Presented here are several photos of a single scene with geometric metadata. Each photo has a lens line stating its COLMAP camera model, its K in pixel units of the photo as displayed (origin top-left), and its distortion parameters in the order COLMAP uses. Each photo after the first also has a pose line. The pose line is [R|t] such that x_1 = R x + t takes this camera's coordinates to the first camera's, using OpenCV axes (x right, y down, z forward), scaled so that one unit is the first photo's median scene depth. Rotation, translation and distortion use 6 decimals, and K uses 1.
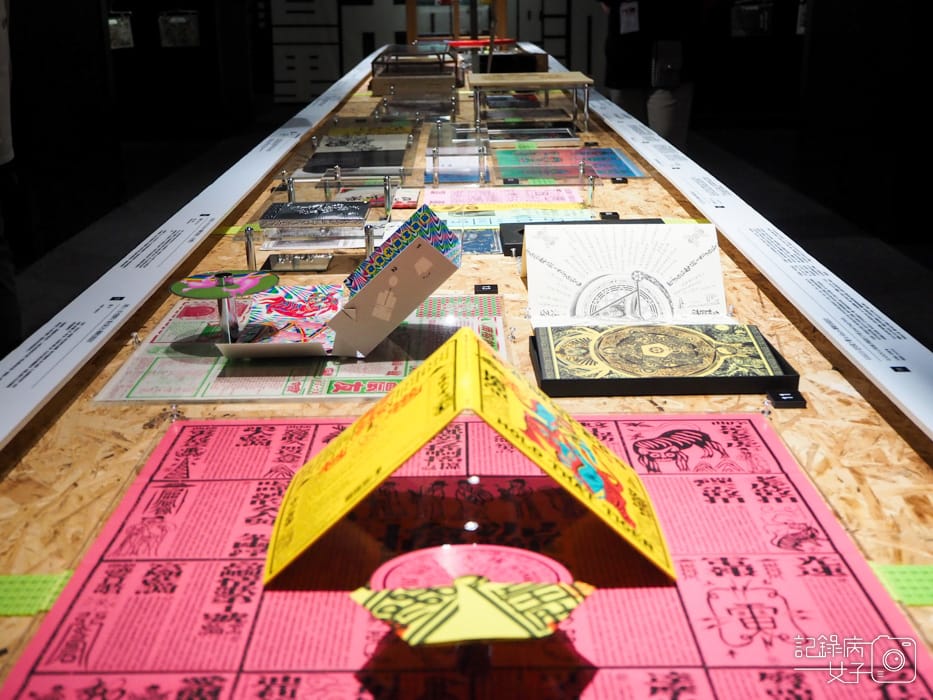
lens RADIAL K [[1133.0, 0, 466.5], [0, 1133.0, 350.0], [0, 0, 1]] dist [-0.005664, 0.007745]
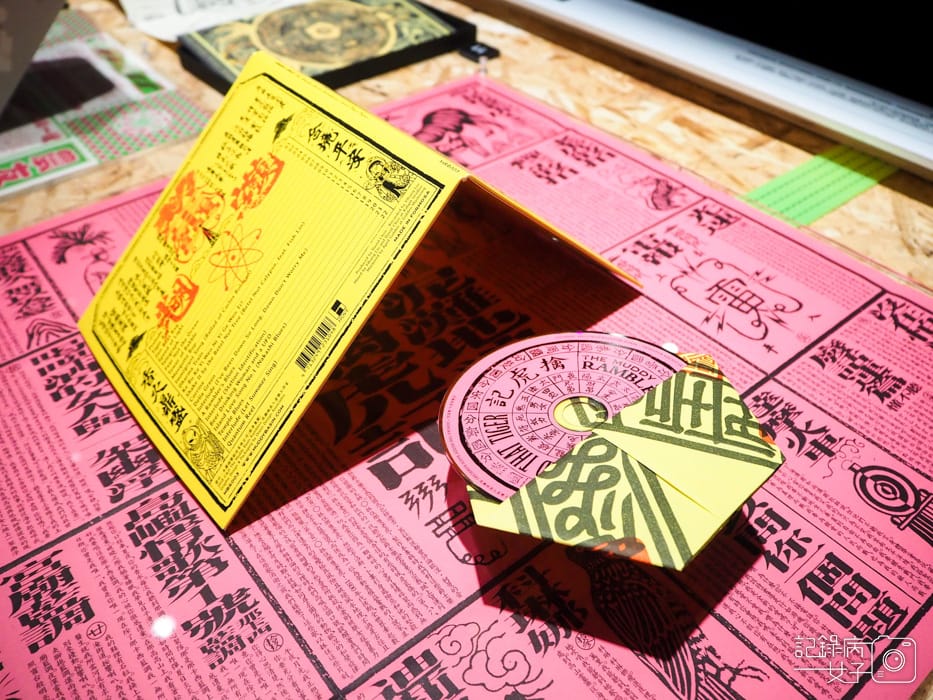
lens RADIAL K [[787.3, 0, 466.5], [0, 787.3, 350.0], [0, 0, 1]] dist [-0.019051, -0.002408]
pose [[0.780891, -0.412104, 0.469446, -0.229698], [0.188392, 0.871890, 0.452014, -0.060735], [-0.595582, -0.264534, 0.758488, 0.570112]]
